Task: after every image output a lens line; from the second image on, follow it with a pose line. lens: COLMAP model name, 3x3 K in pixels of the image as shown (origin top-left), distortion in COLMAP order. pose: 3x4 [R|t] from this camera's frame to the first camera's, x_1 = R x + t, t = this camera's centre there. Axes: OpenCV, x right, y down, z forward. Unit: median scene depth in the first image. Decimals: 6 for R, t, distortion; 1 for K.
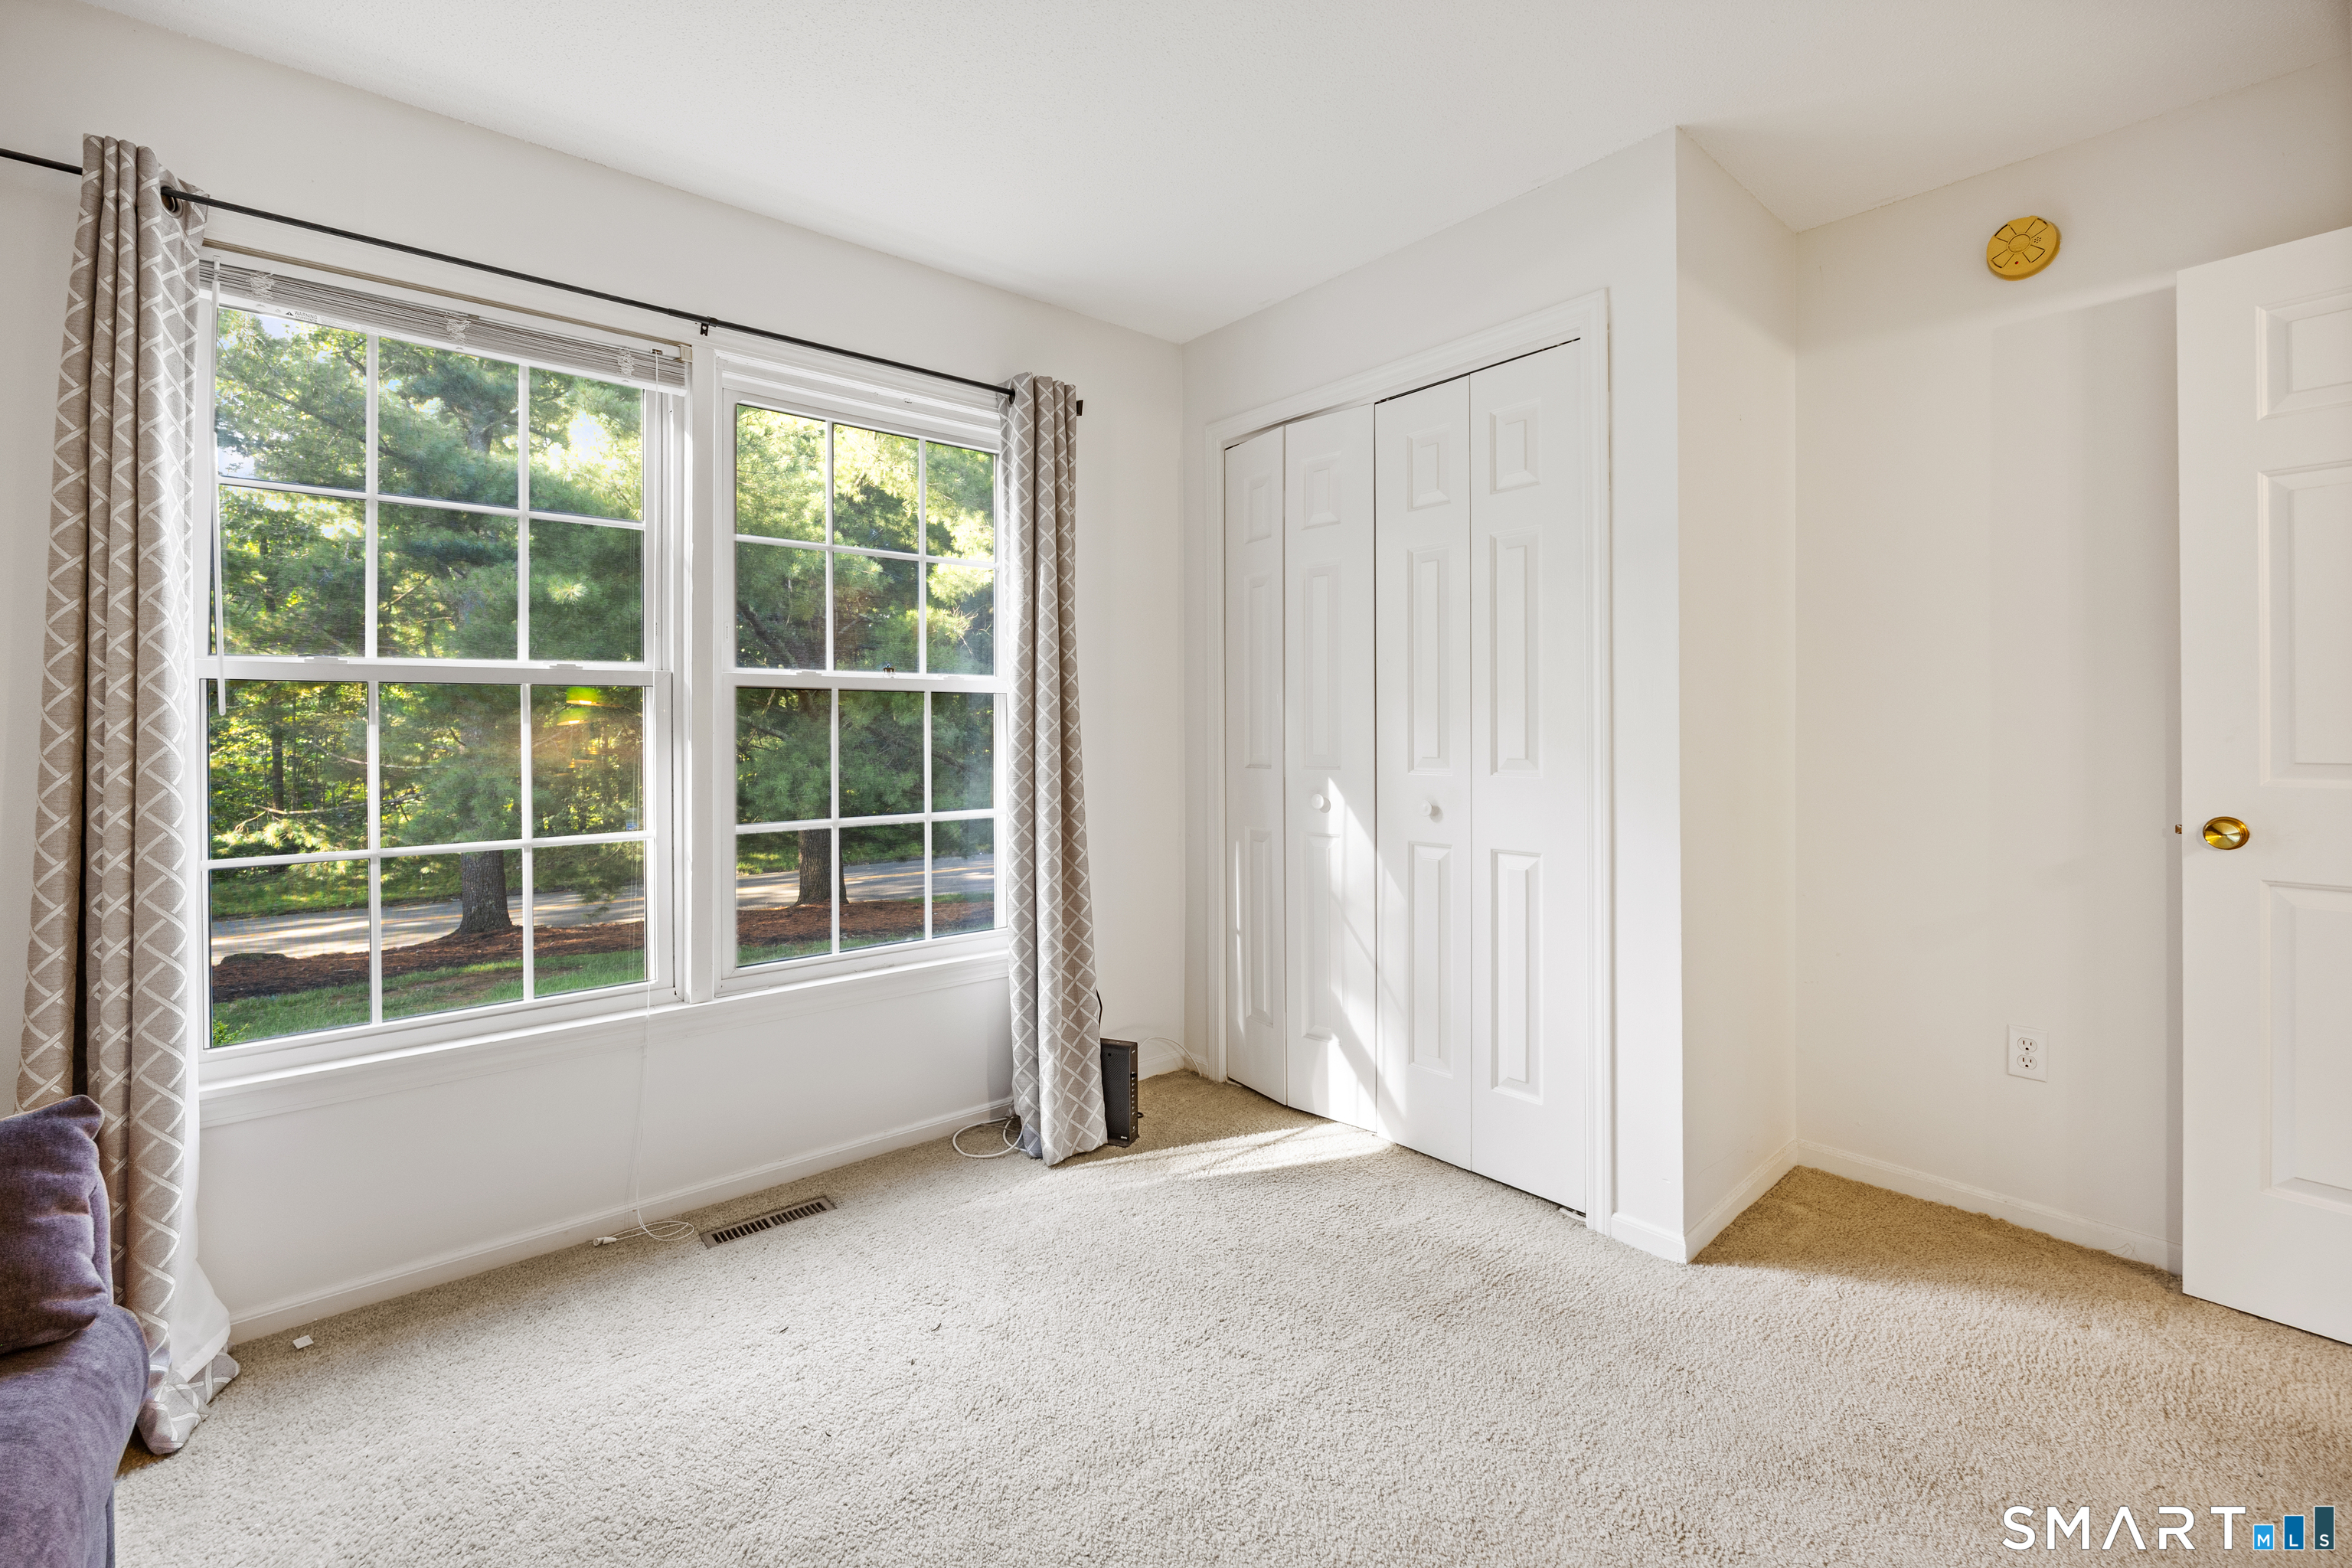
lens RADIAL K [[1015.2, 0, 1203.5], [0, 1015.2, 718.9], [0, 0, 1]] dist [0.002163, 0.000192]
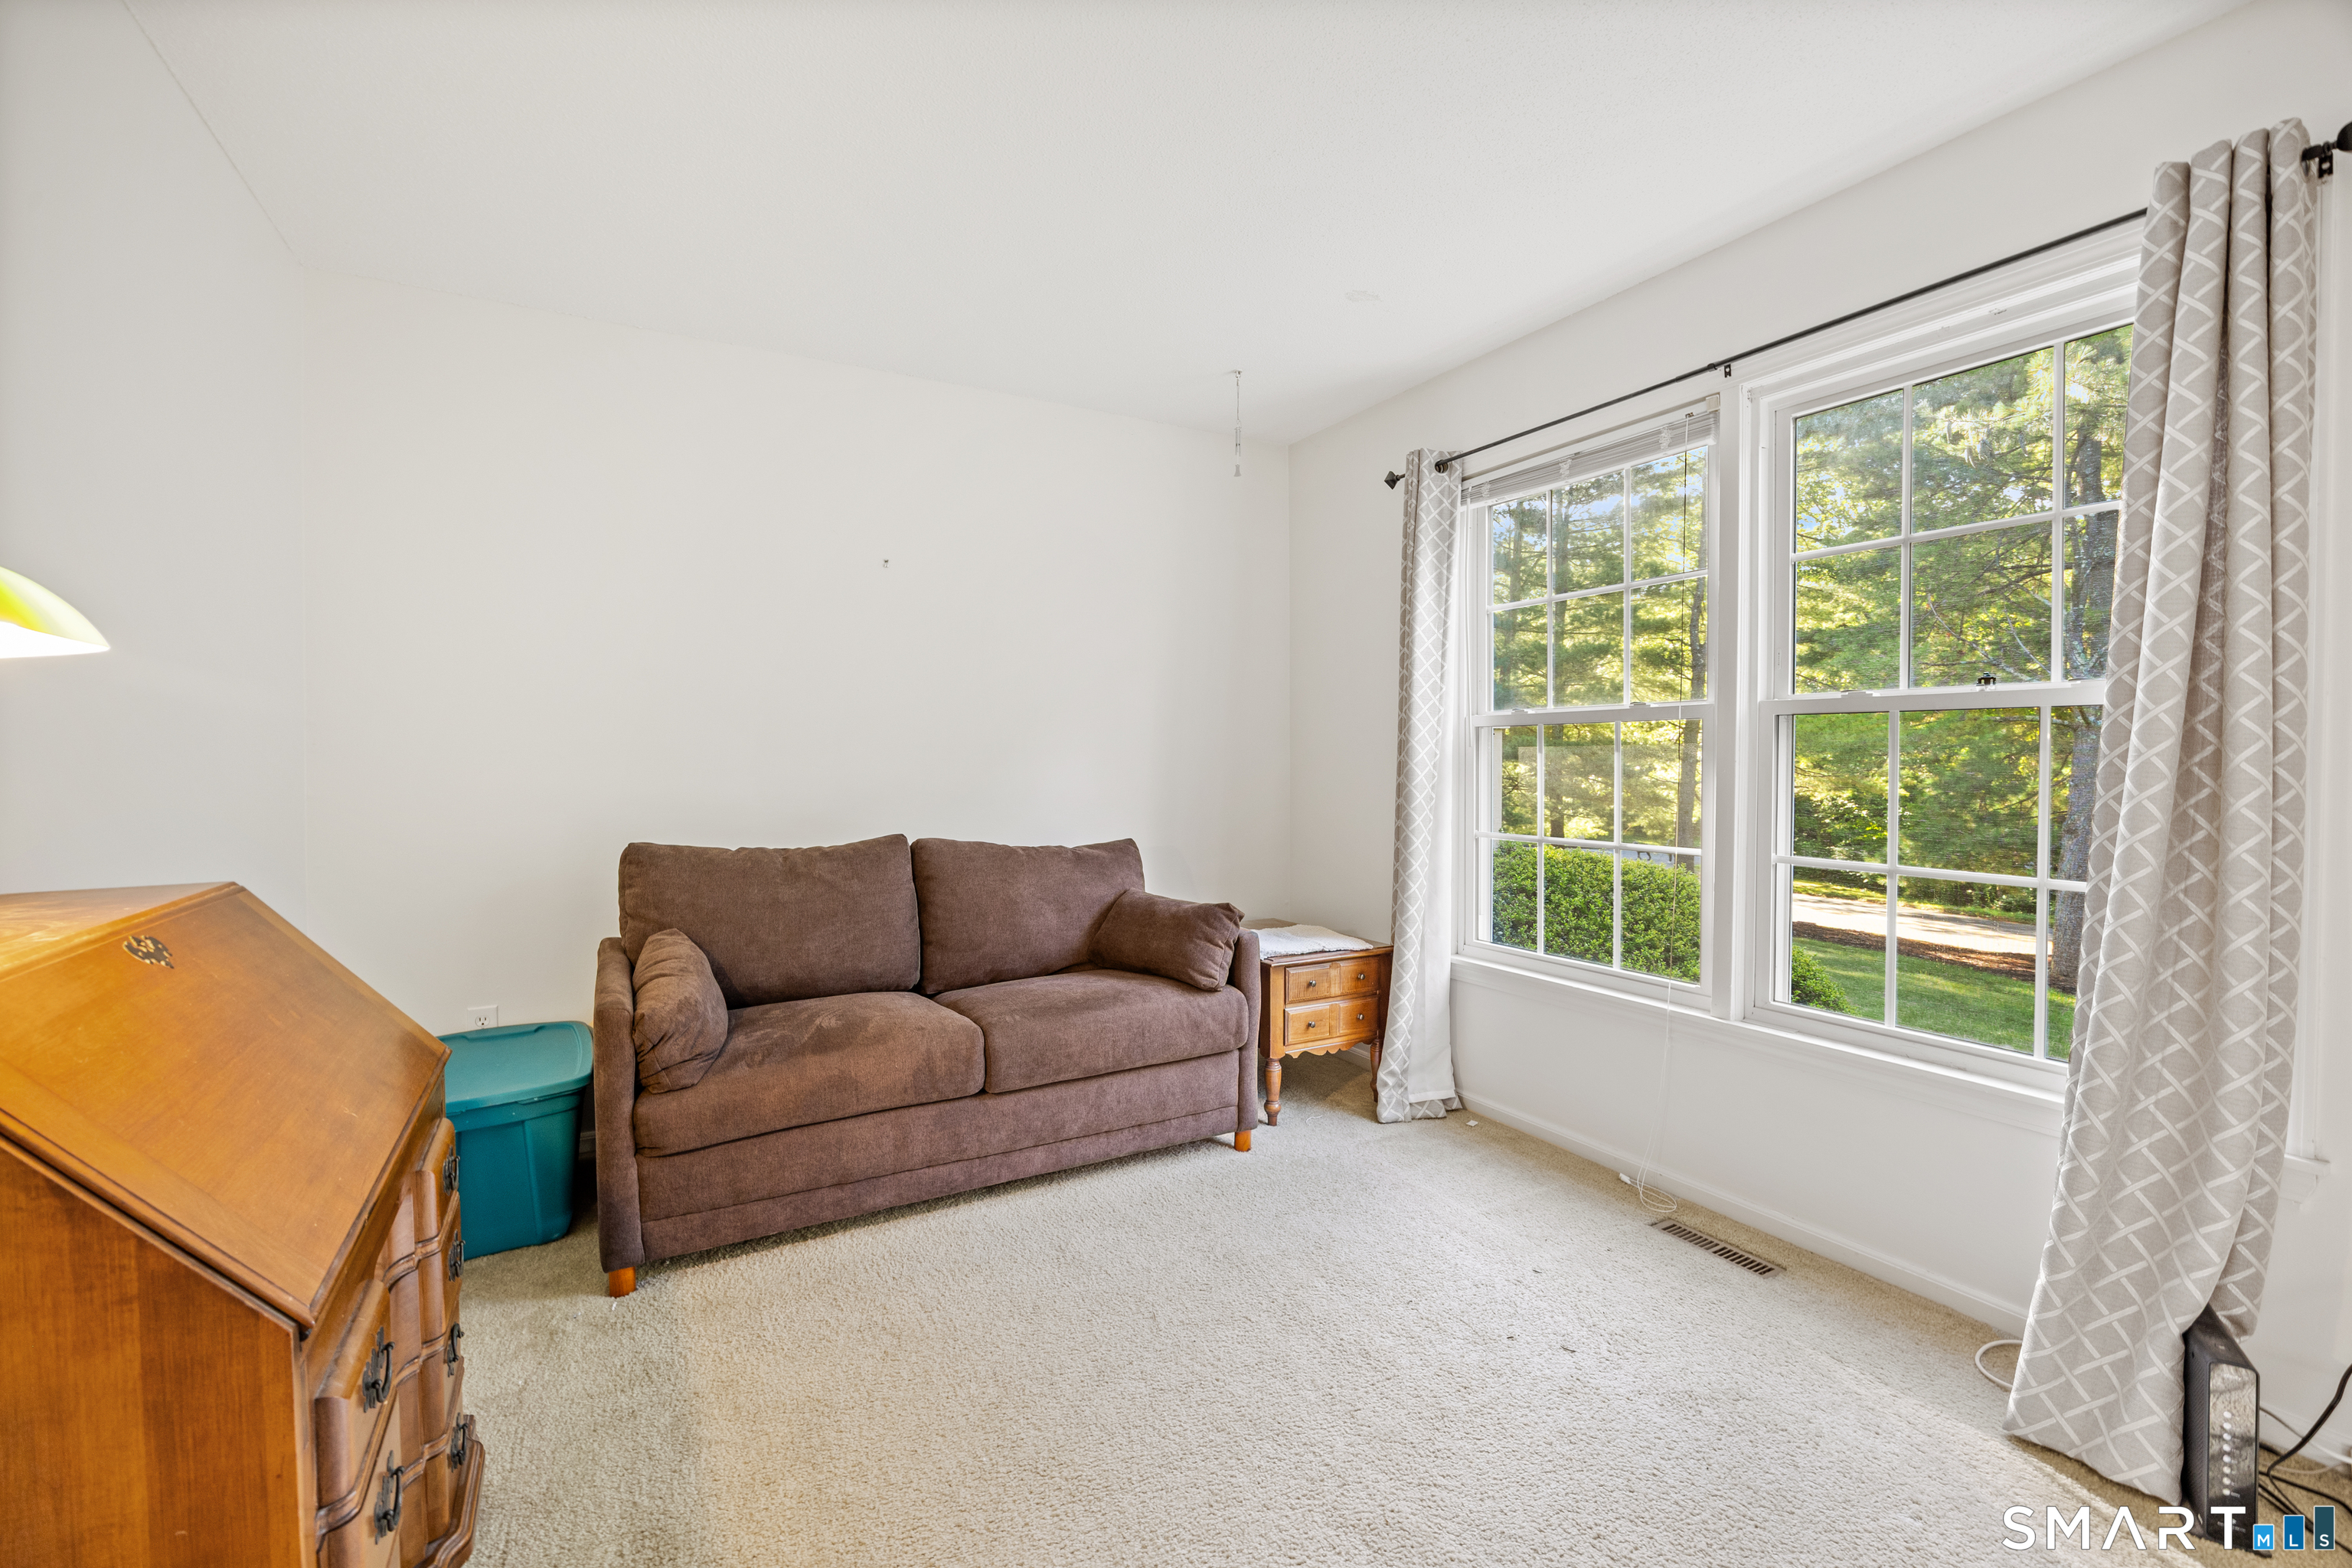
lens RADIAL K [[997.2, 0, 1176.0], [0, 997.2, 784.0], [0, 0, 1]] dist [-0.002238, 0.000049]
pose [[-0.199481, 0.029606, -0.979454, 0.623183], [0.003148, 0.999558, 0.029573, 0.003262], [0.979897, 0.002816, -0.199486, 0.656547]]
